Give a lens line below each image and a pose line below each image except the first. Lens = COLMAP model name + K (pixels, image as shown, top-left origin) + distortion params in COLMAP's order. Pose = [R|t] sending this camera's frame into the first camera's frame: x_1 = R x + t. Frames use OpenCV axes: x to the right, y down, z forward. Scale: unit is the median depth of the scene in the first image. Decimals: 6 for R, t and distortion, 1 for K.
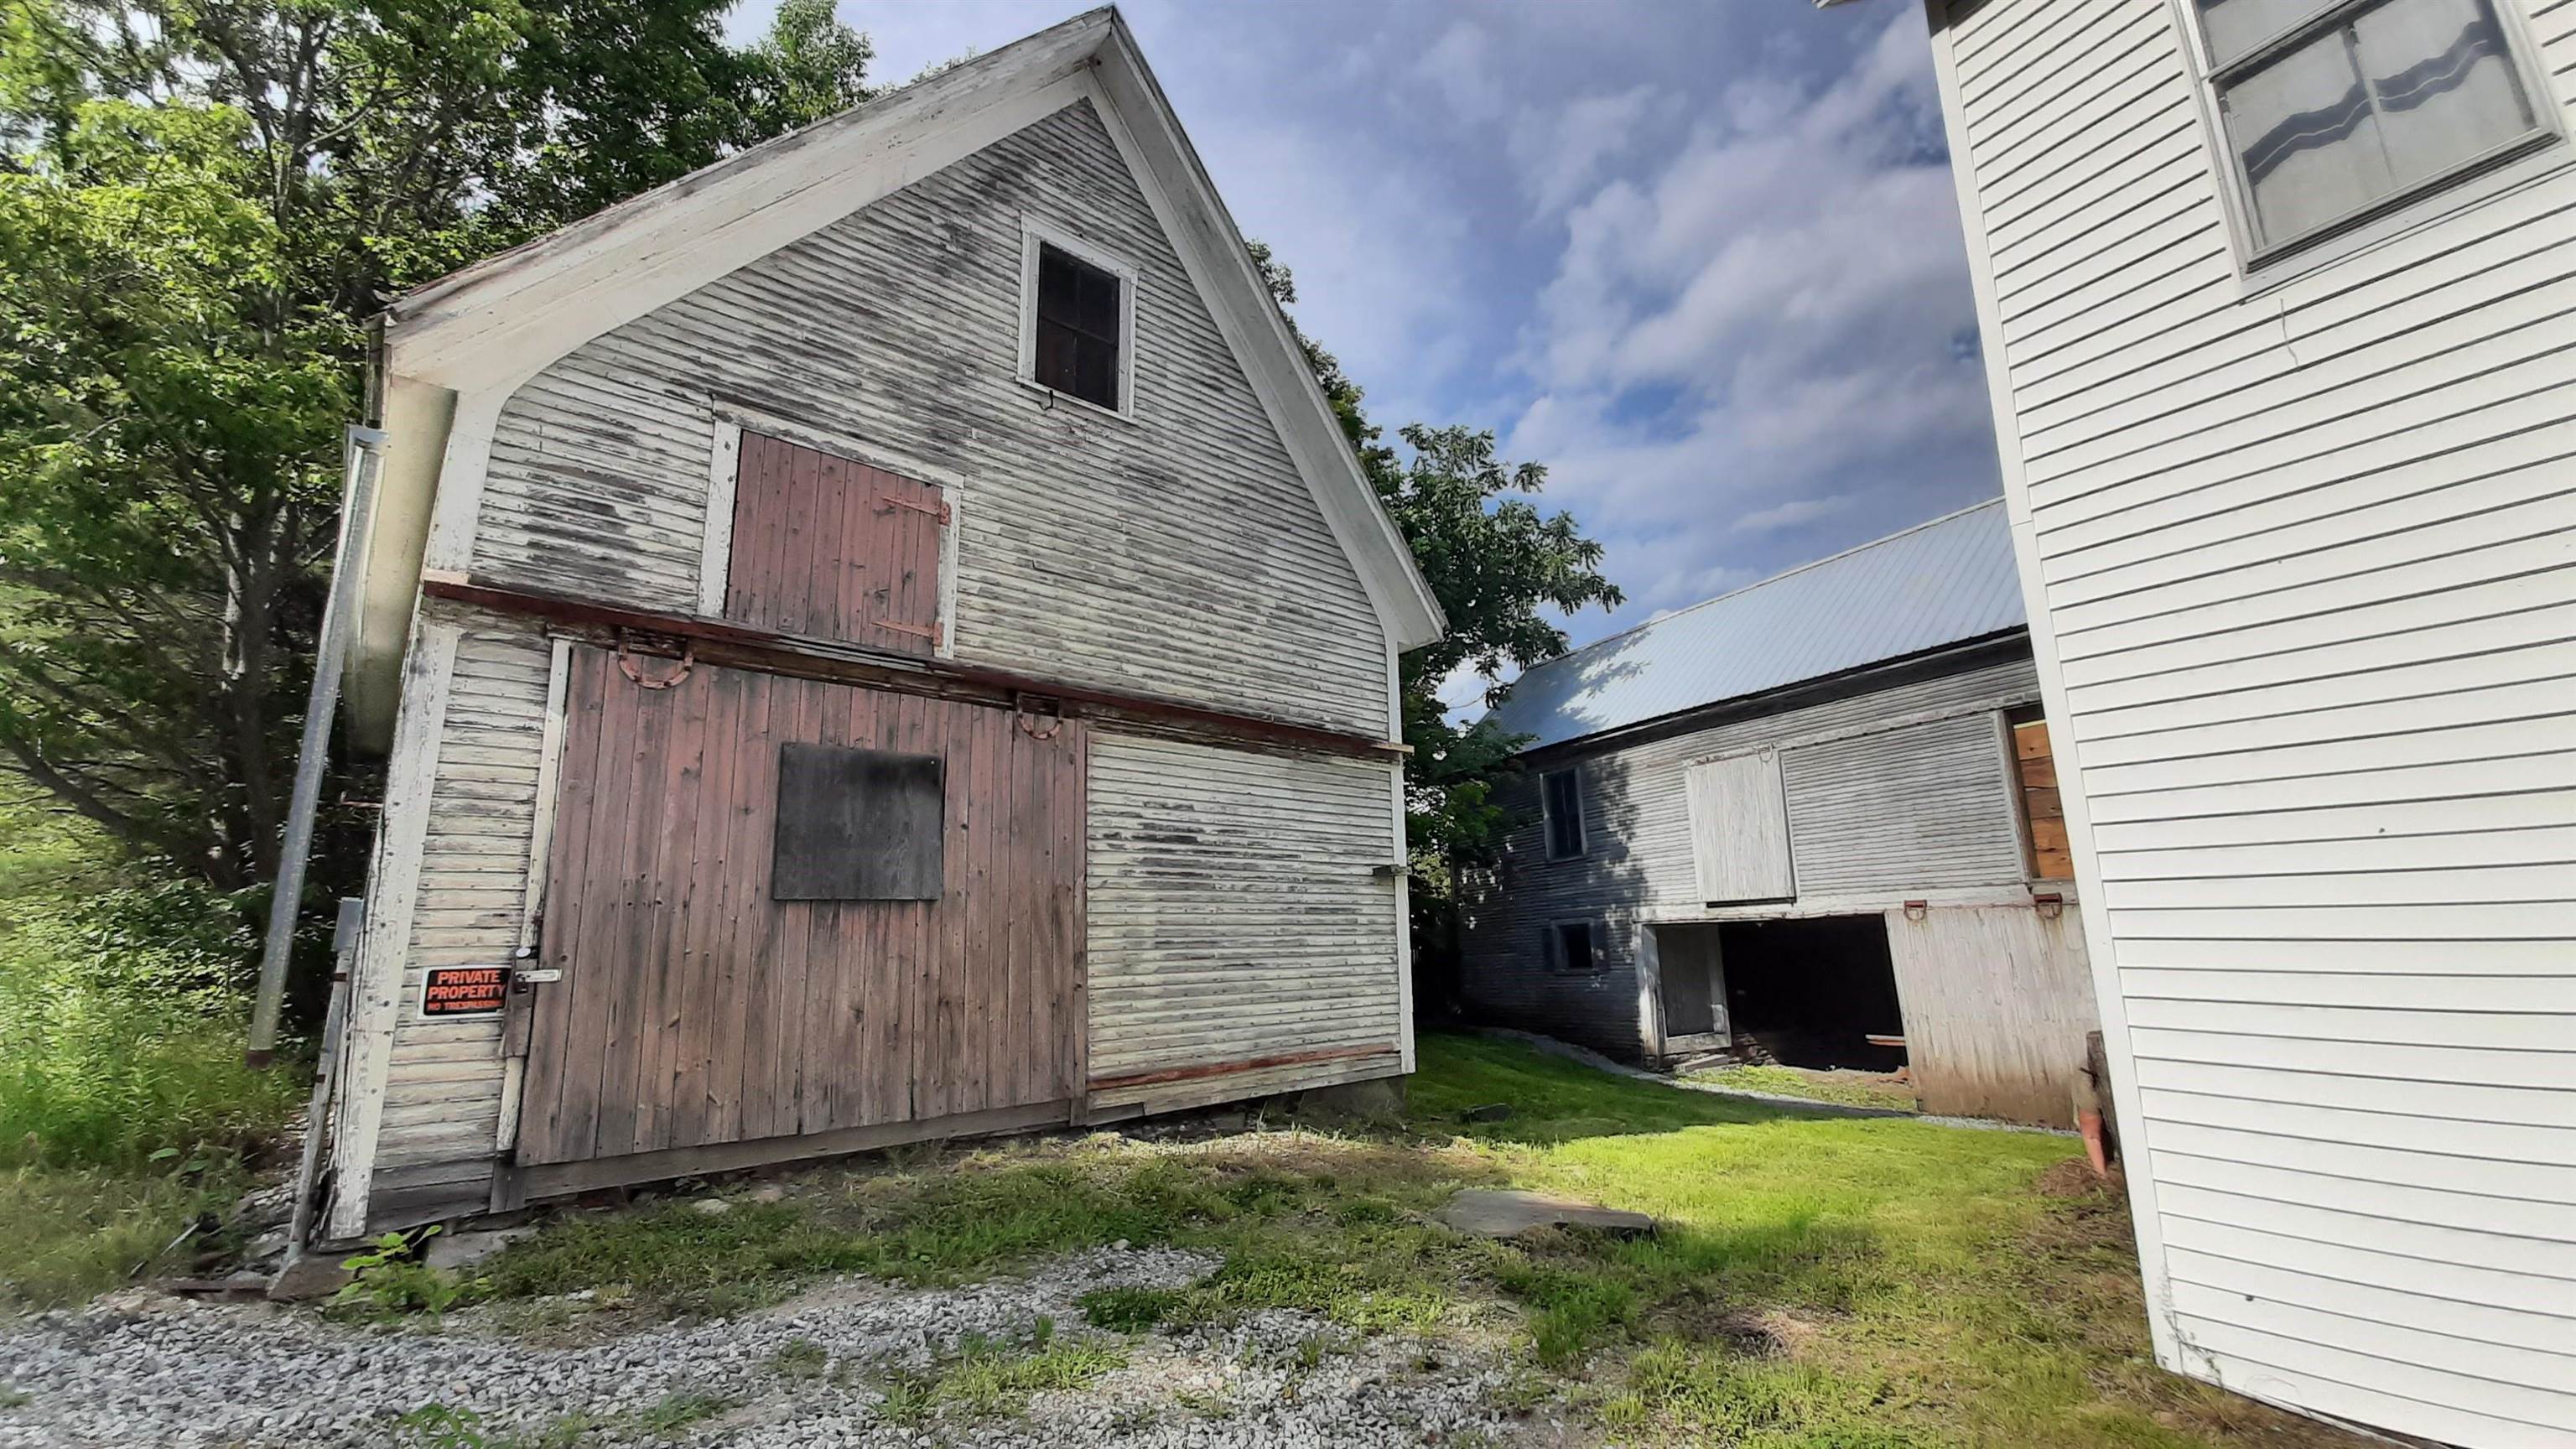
lens RADIAL K [[1010.2, 0, 1351.8], [0, 1010.2, 748.6], [0, 0, 1]] dist [-0.001002, 0.000028]
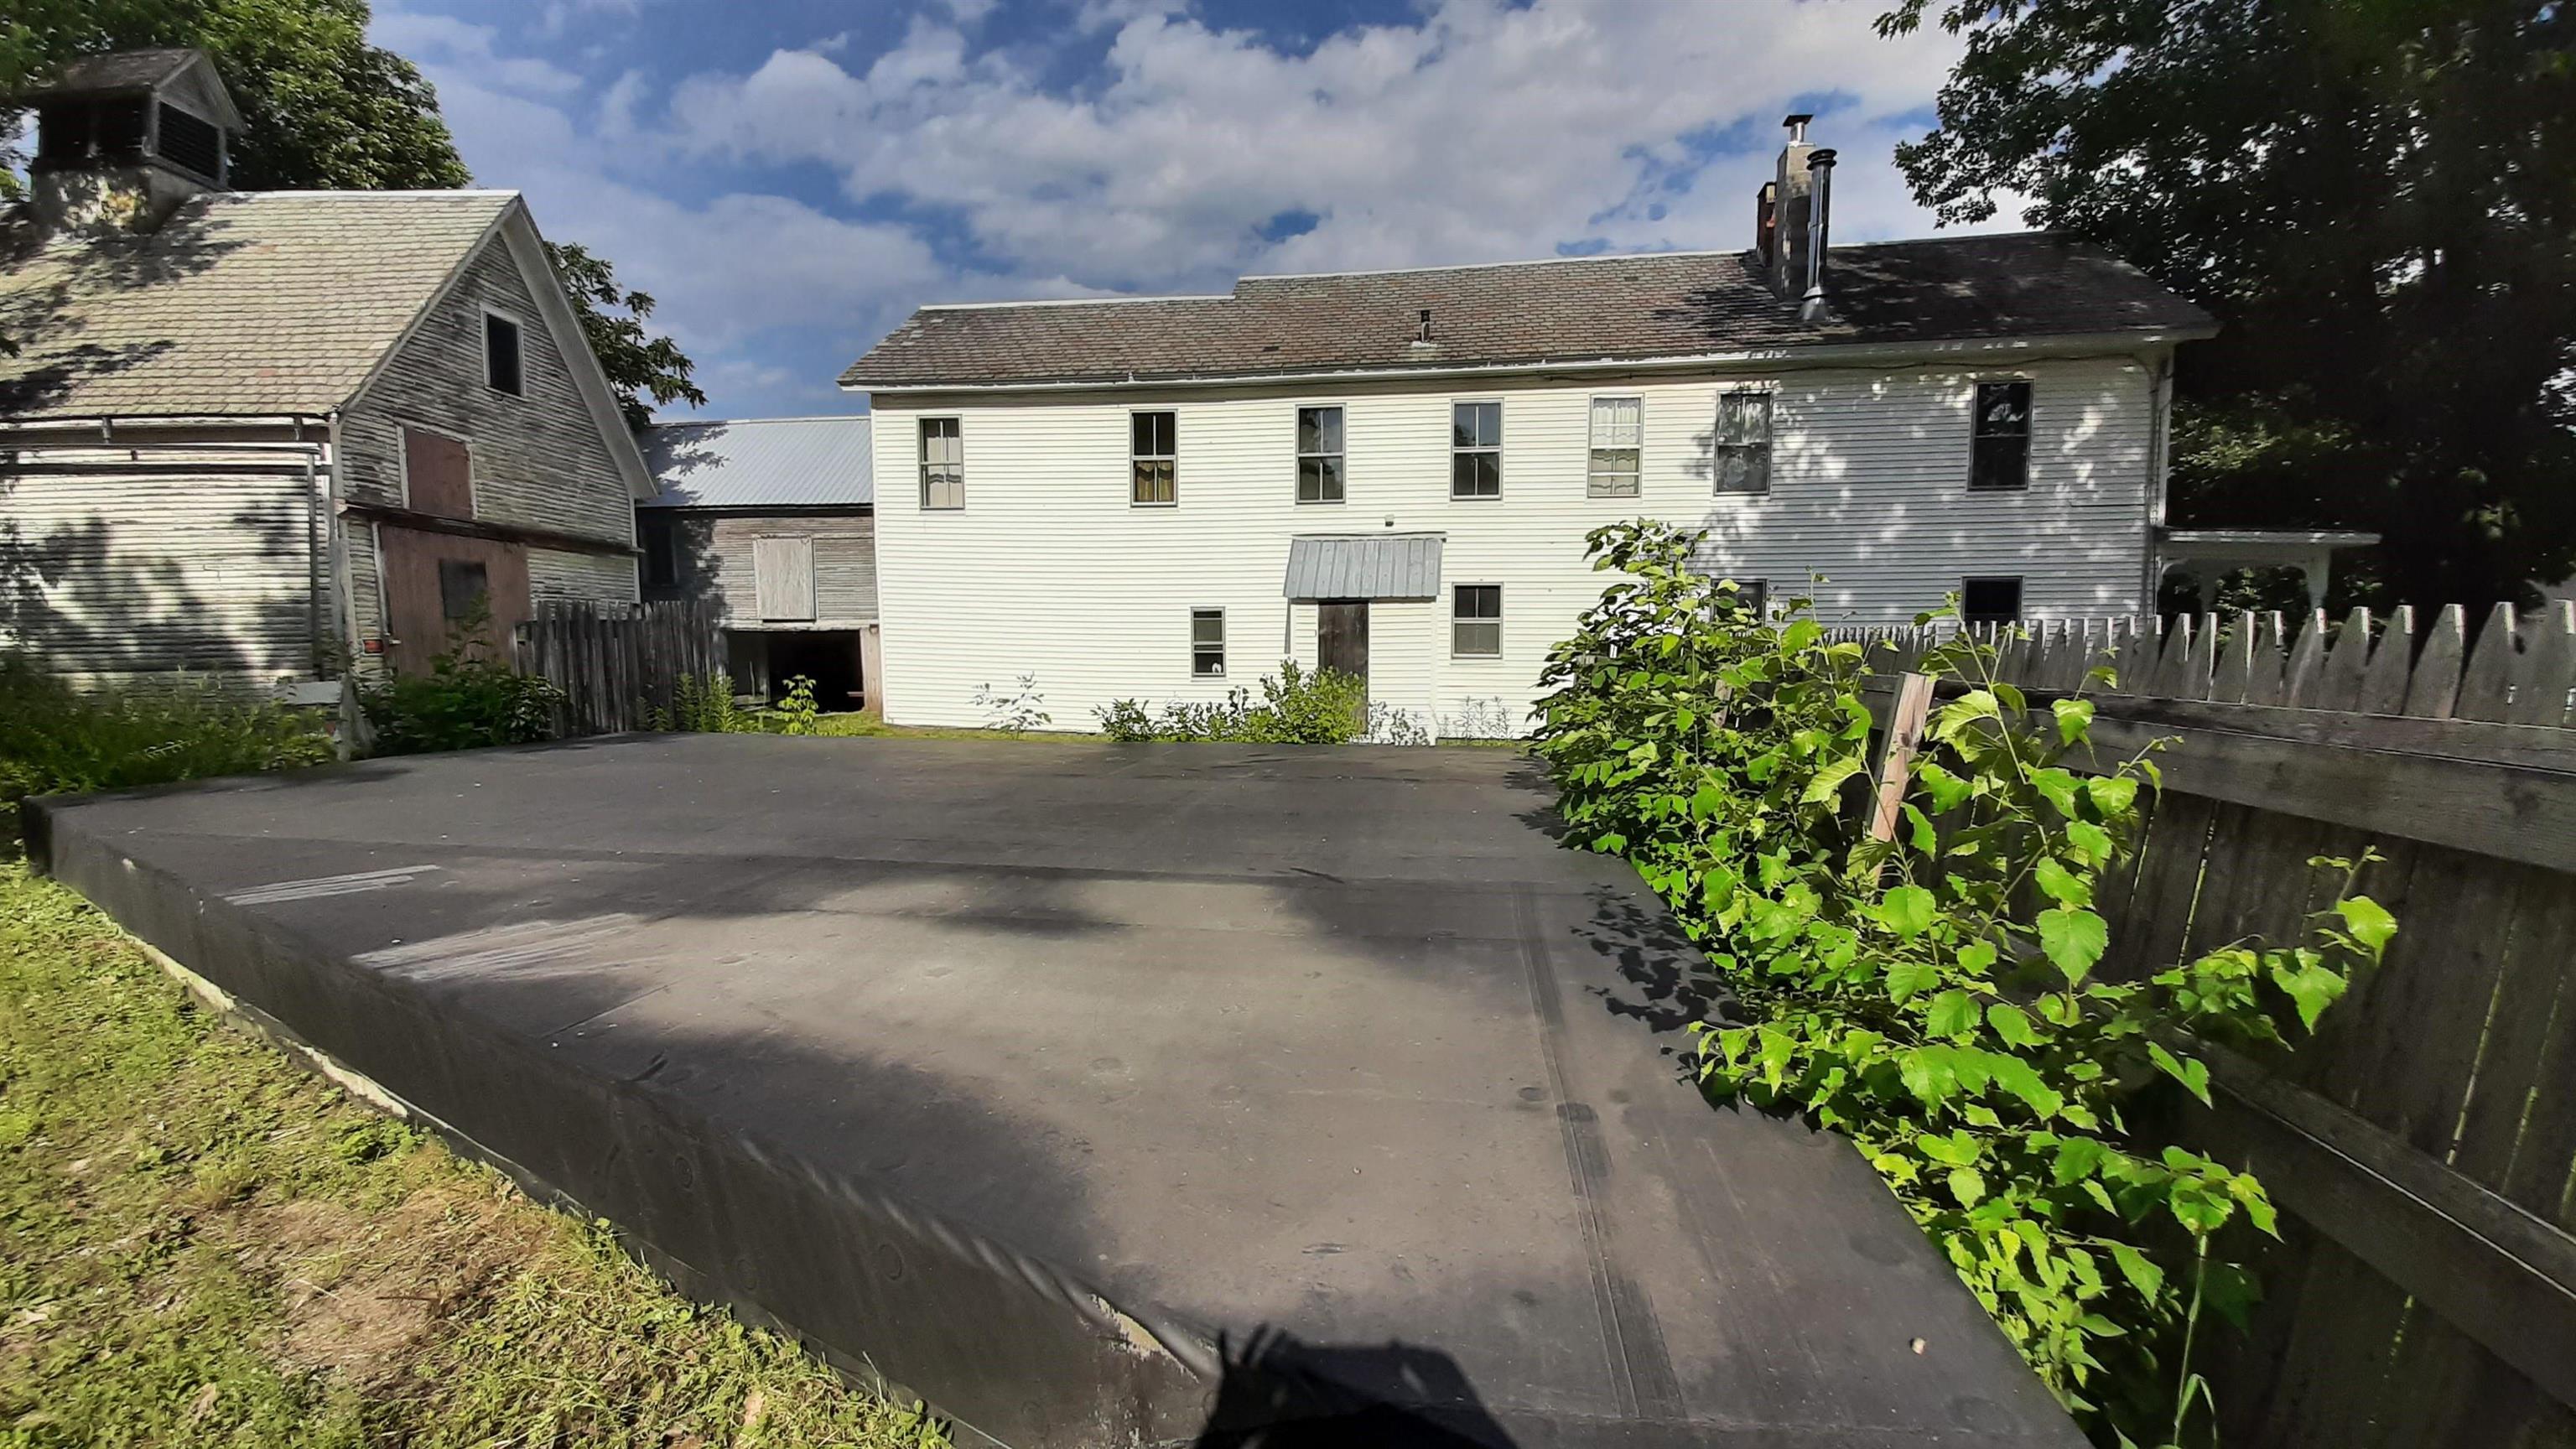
lens RADIAL K [[1050.0, 0, 1304.8], [0, 1050.0, 731.8], [0, 0, 1]] dist [0.001418, -0.003685]
pose [[0.661346, -0.038429, 0.749096, -0.816293], [-0.163200, 0.967389, 0.193710, -0.337891], [-0.732112, -0.250361, 0.633507, -1.816734]]
